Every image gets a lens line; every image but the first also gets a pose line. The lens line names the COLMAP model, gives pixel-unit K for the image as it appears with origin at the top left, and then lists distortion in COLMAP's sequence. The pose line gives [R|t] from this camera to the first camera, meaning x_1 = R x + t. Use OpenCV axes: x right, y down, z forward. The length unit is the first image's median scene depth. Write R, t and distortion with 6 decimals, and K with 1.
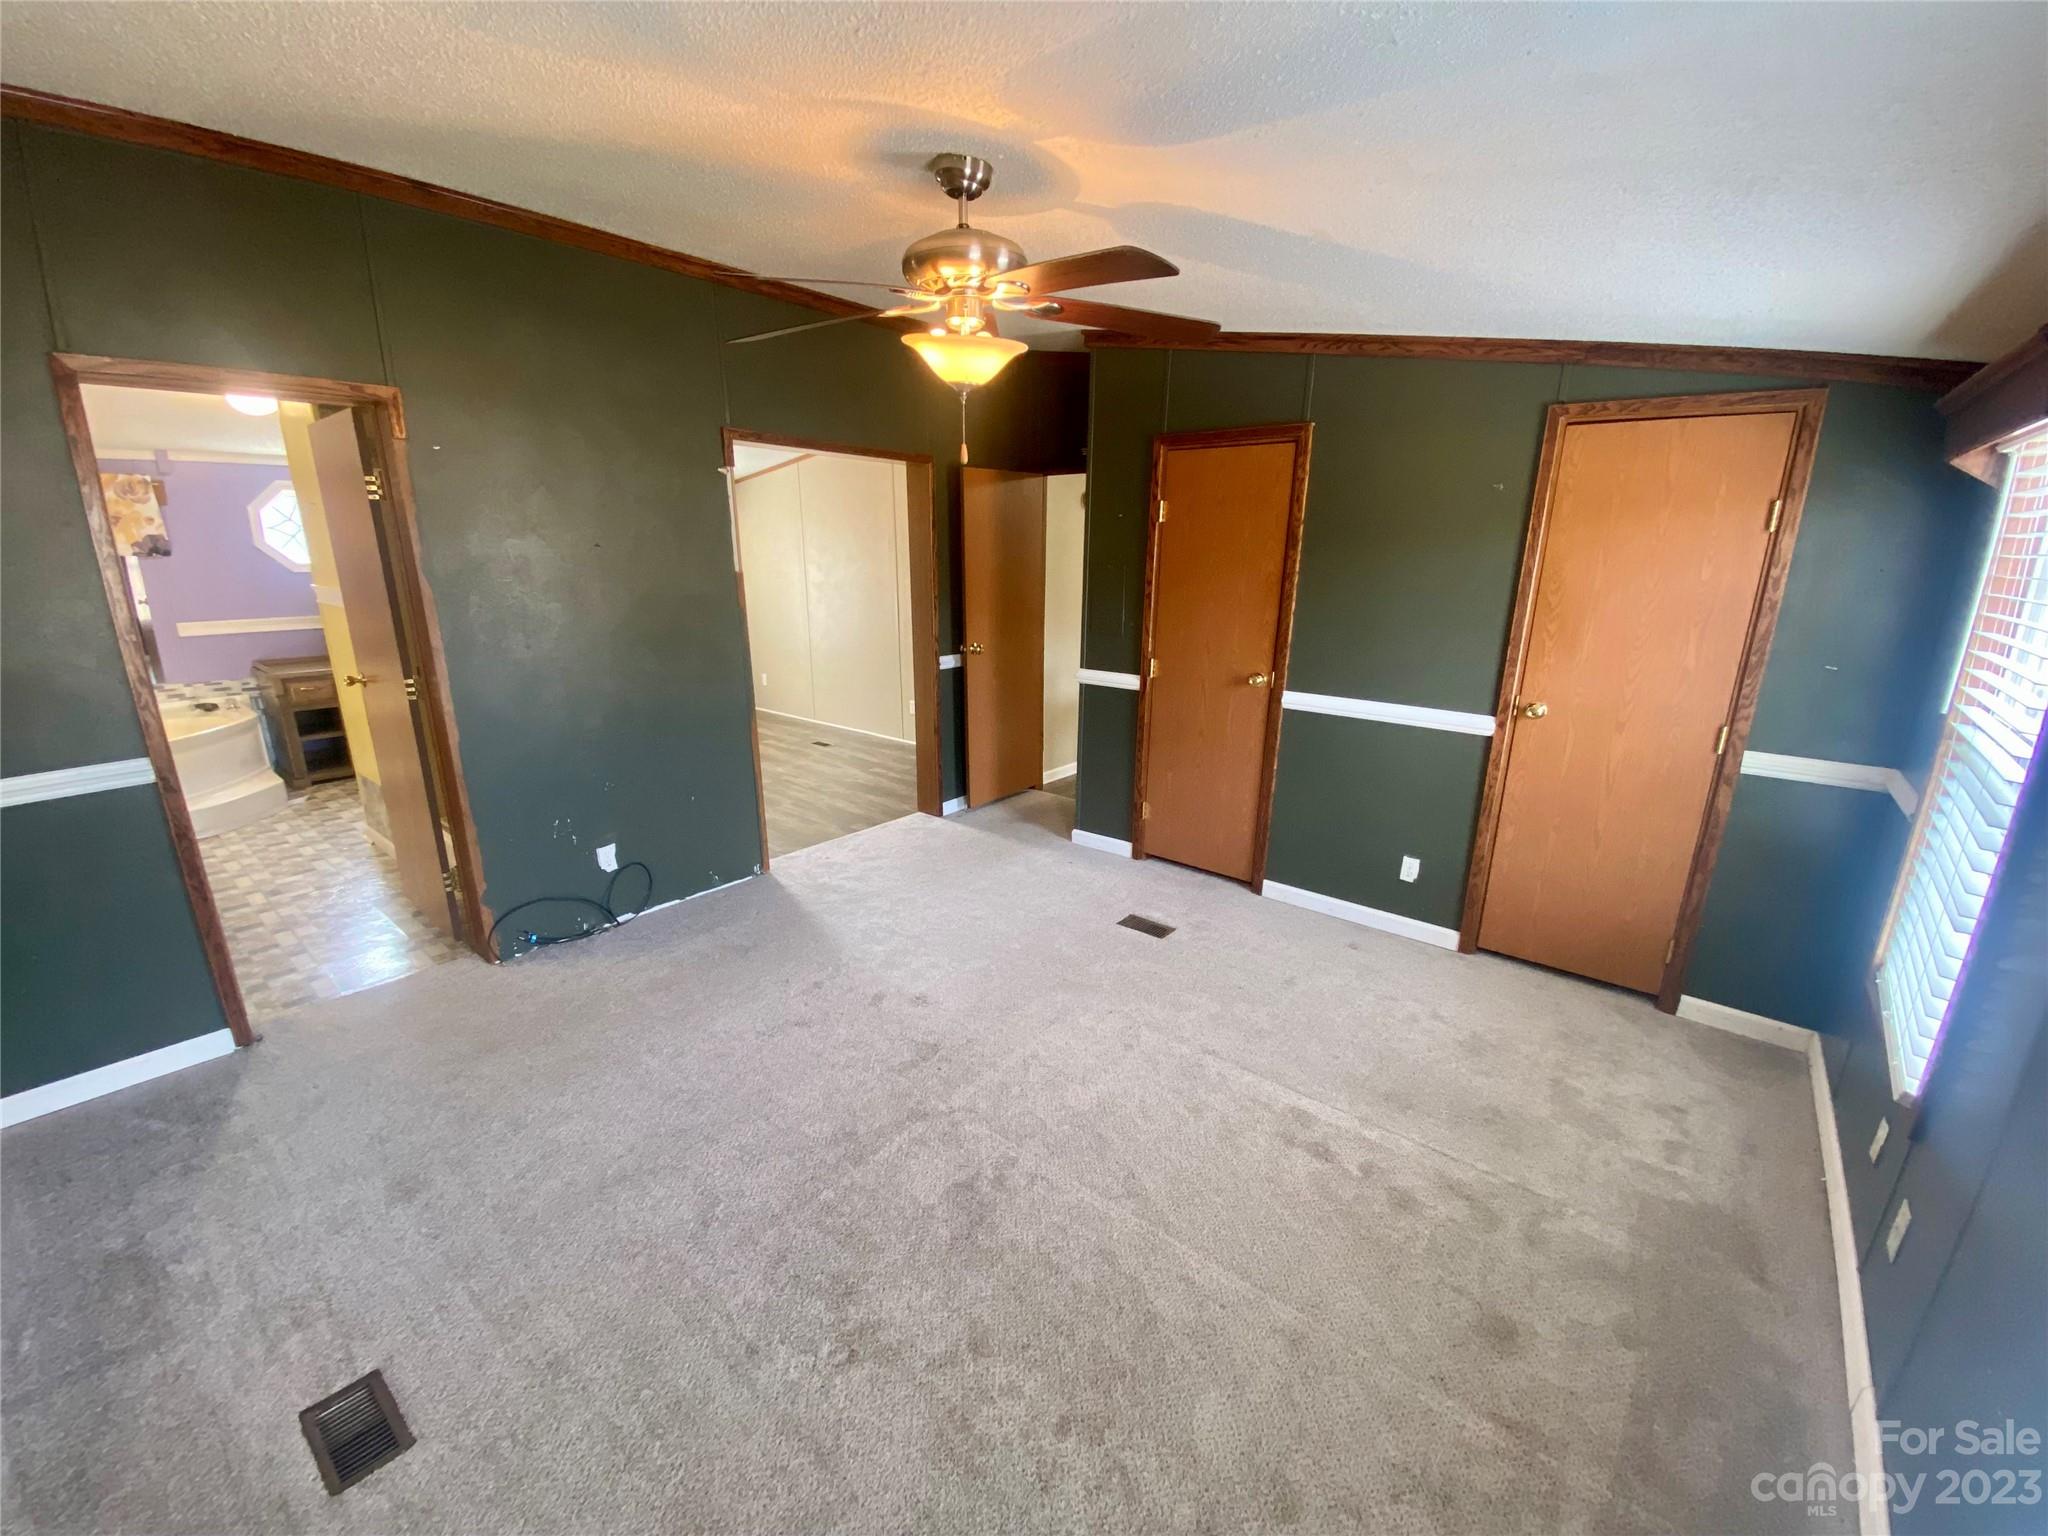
lens RADIAL K [[824.5, 0, 1018.6], [0, 824.5, 774.6], [0, 0, 1]] dist [0.002211, -0.012643]
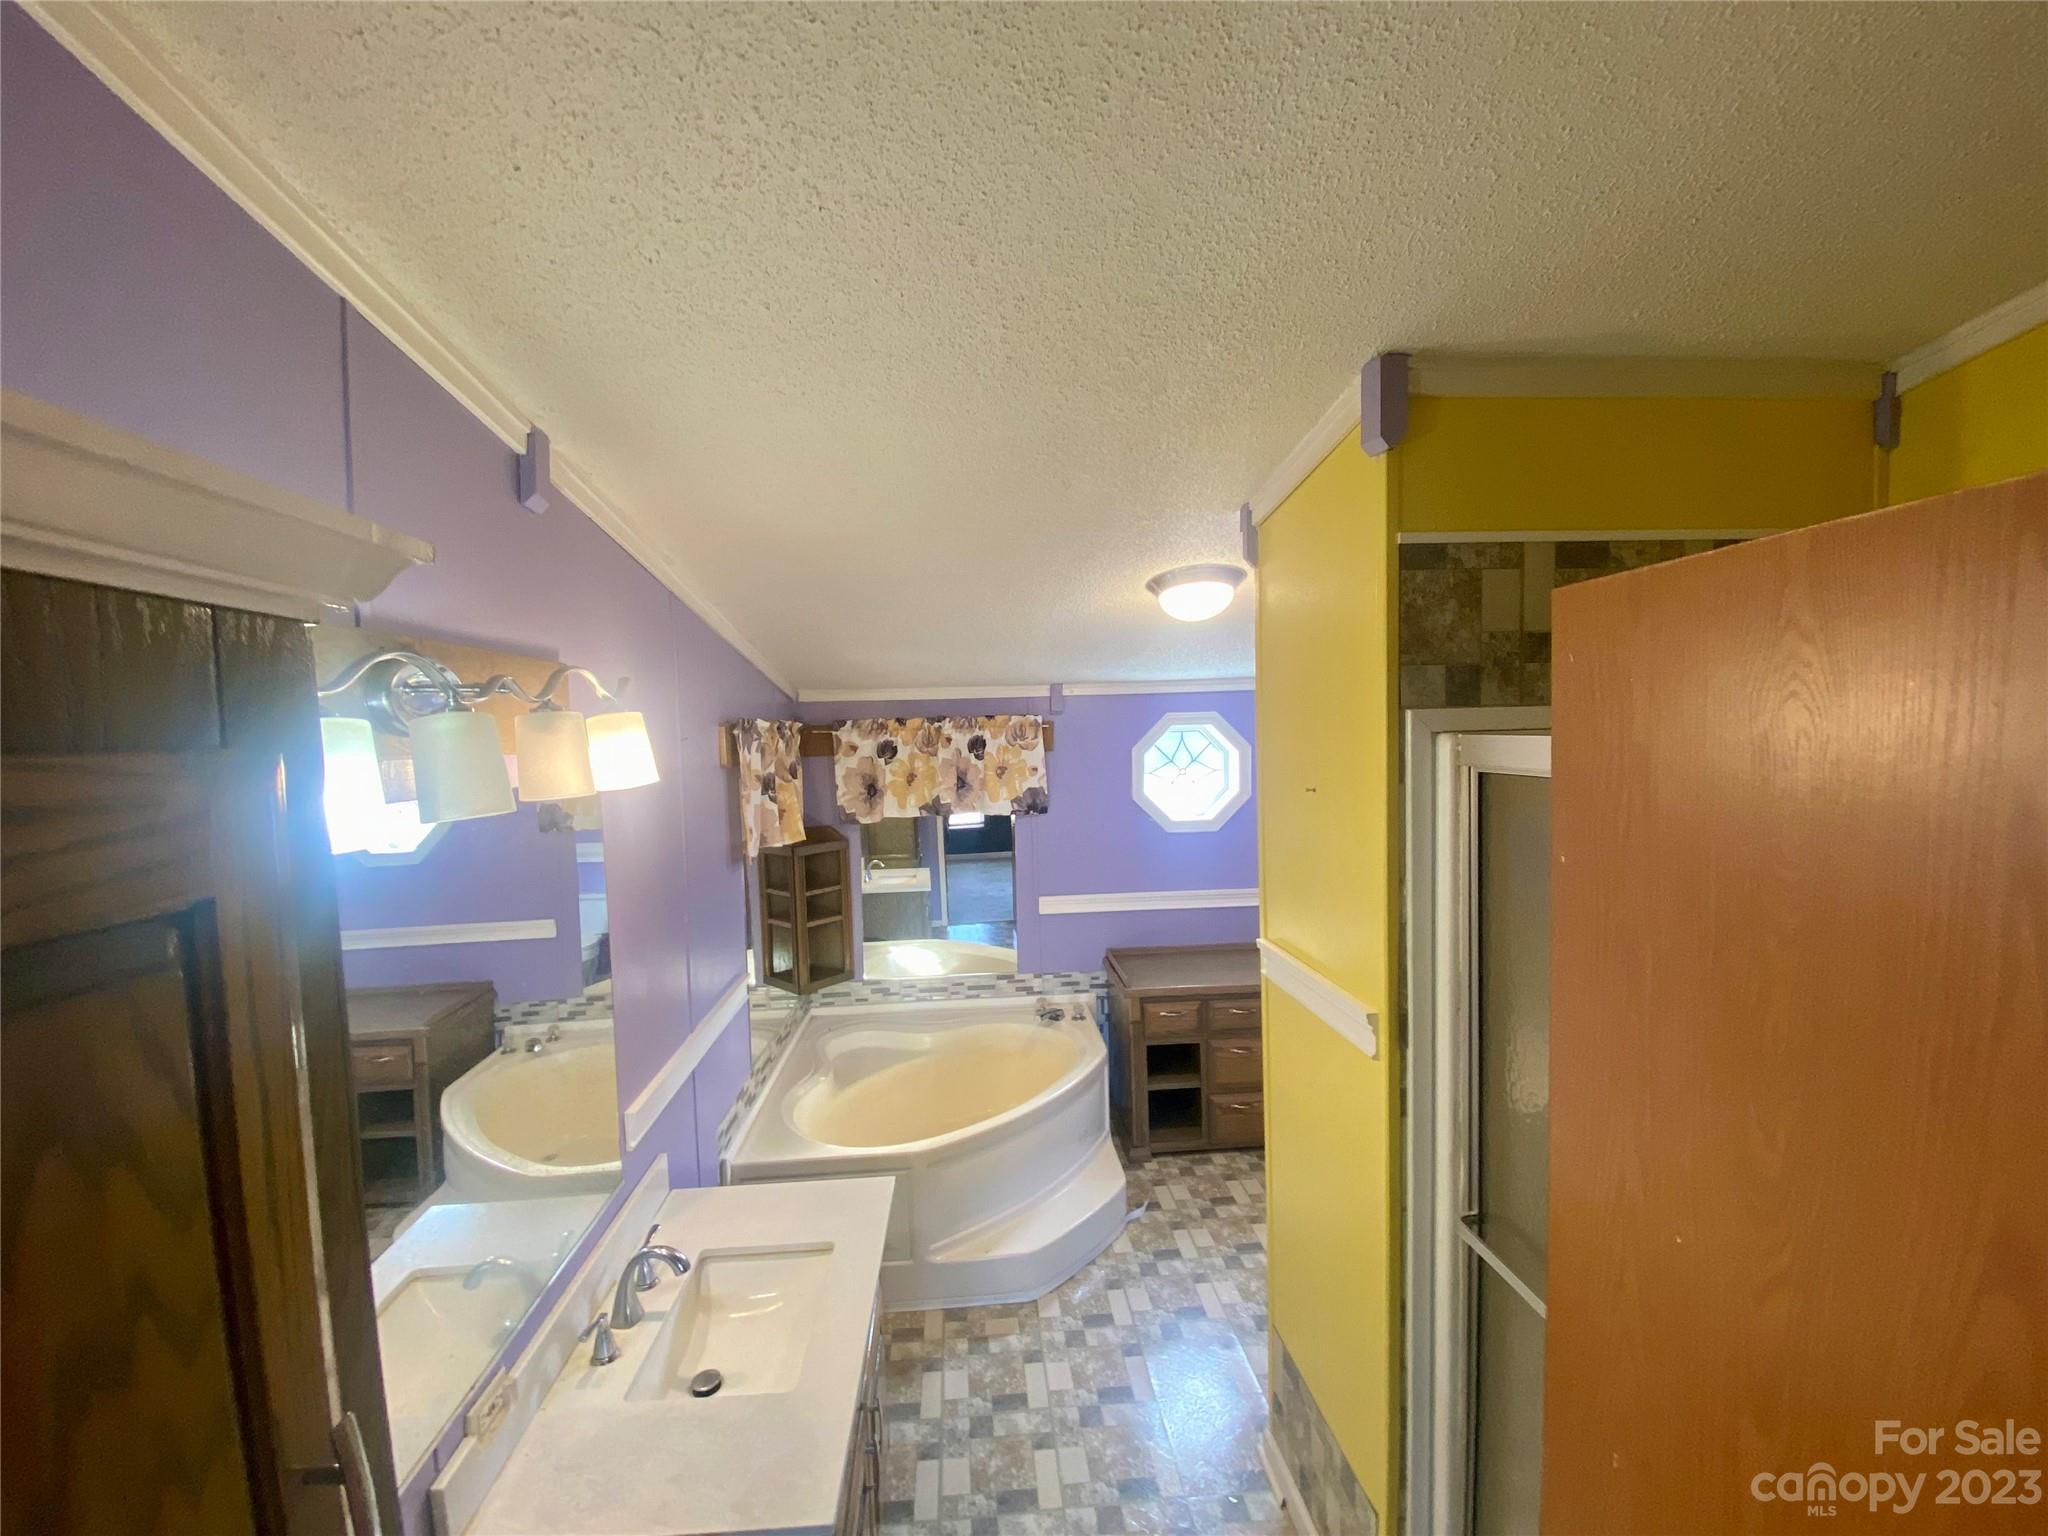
lens RADIAL K [[824.5, 0, 1018.6], [0, 824.5, 774.6], [0, 0, 1]] dist [0.002211, -0.012643]
pose [[0.685186, -0.001673, -0.728366, -0.462818], [-0.162597, 0.974411, -0.155196, -0.170286], [0.709987, 0.224768, 0.667381, 0.423258]]
